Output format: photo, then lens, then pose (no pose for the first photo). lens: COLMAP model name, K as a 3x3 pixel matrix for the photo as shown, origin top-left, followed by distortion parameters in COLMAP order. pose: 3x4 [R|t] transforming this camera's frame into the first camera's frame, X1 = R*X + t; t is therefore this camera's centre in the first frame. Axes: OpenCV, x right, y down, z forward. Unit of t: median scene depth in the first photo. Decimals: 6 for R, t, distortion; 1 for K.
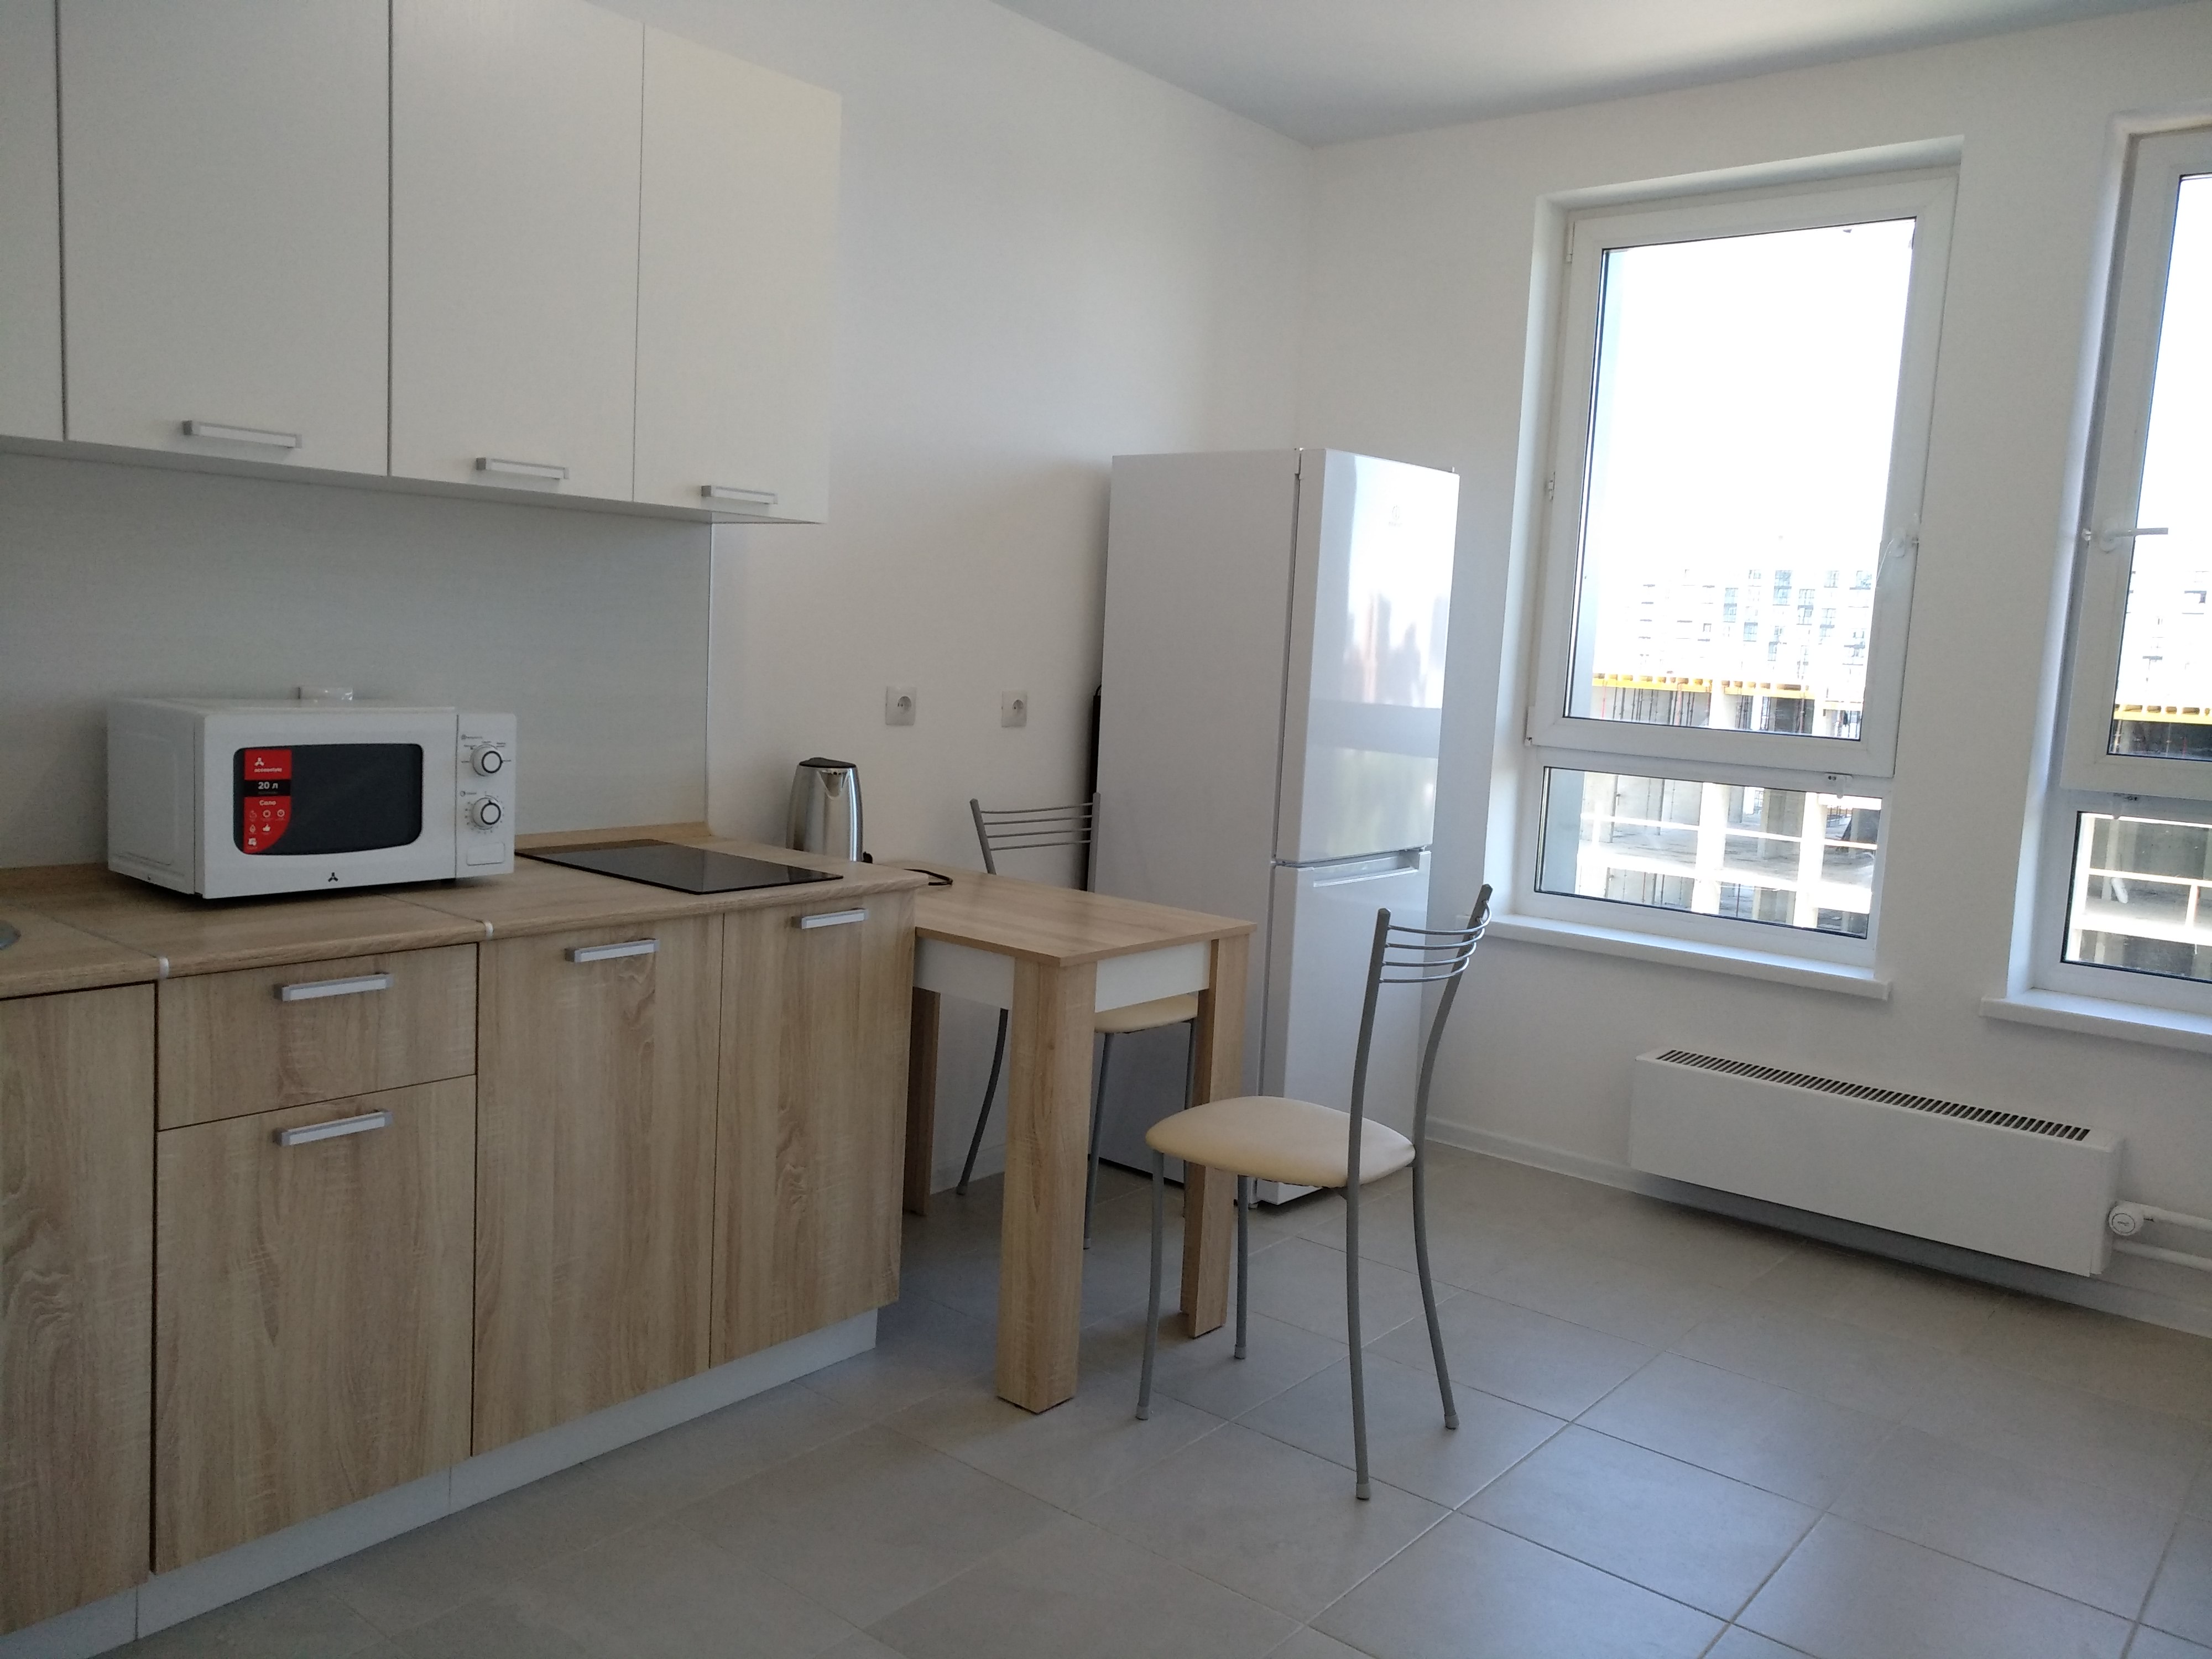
lens RADIAL K [[1710.2, 0, 1107.9], [0, 1710.2, 828.7], [0, 0, 1]] dist [0.005244, 0.013692]
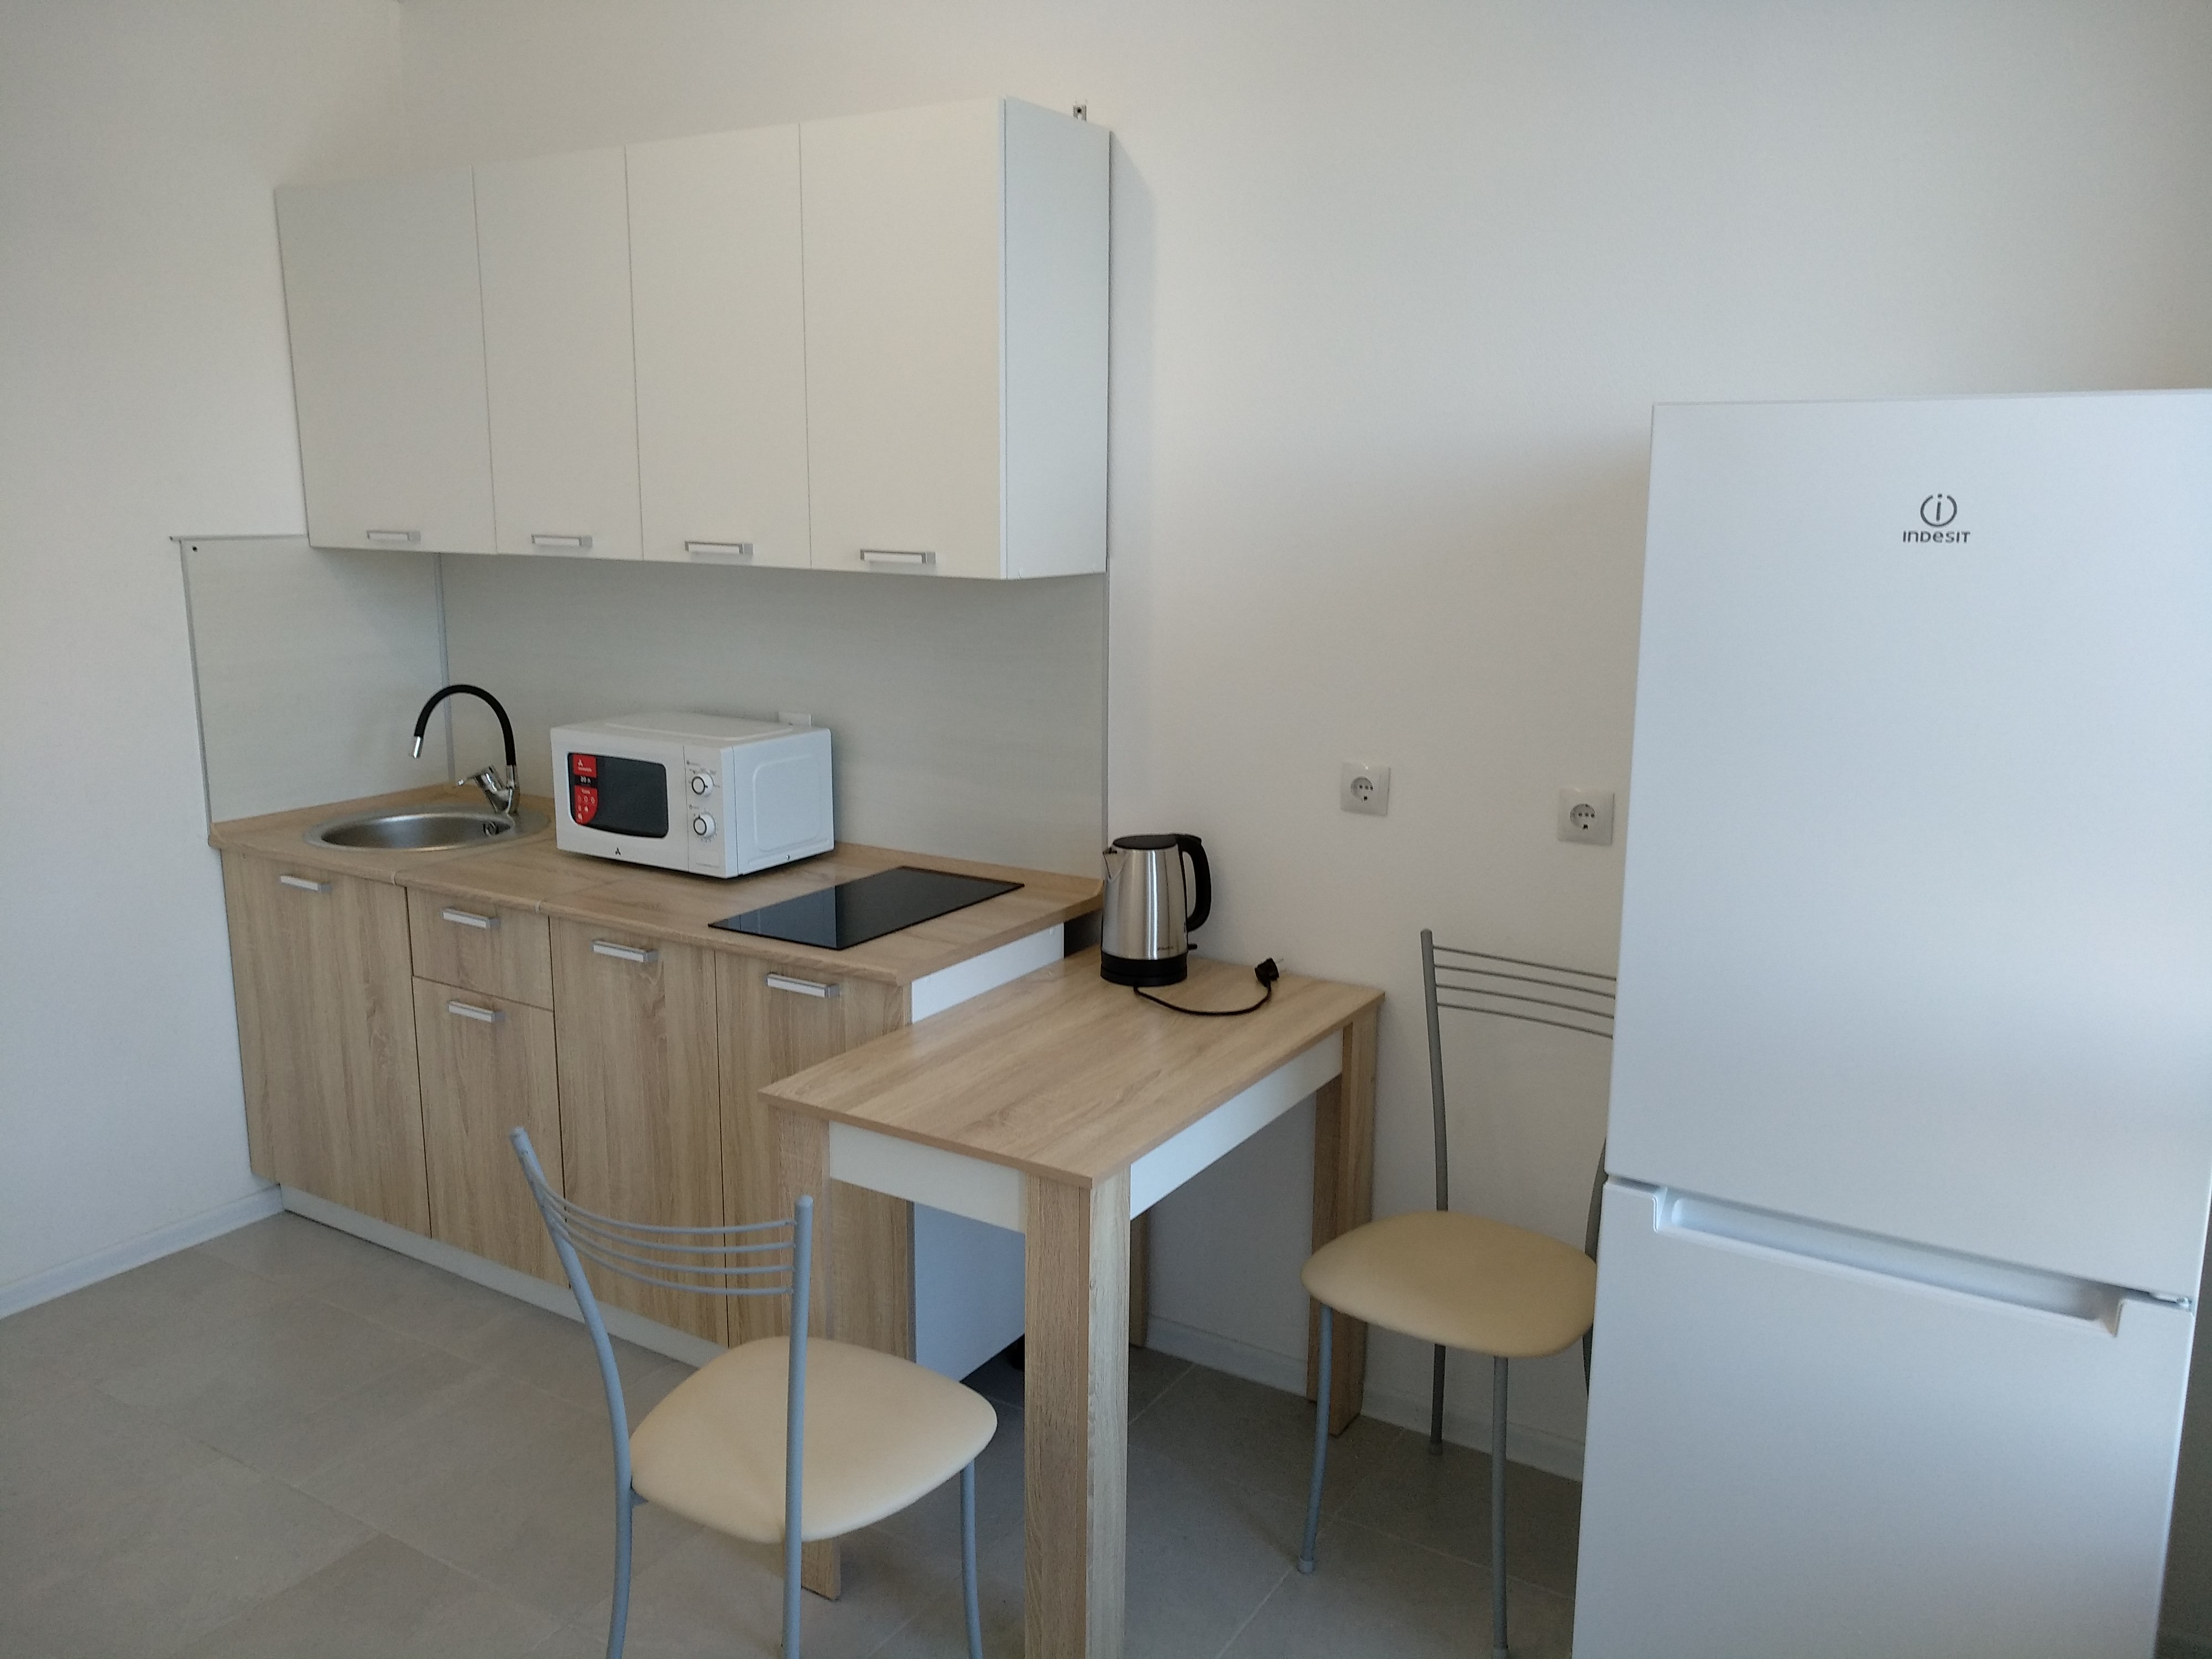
lens RADIAL K [[1710.2, 0, 1101.5], [0, 1710.2, 829.4], [0, 0, 1]] dist [0.005244, 0.013692]
pose [[0.129542, 0.152734, -0.979740, 0.762320], [-0.114843, 0.983728, 0.138171, -0.180395], [0.984901, 0.094617, 0.144974, 0.946422]]
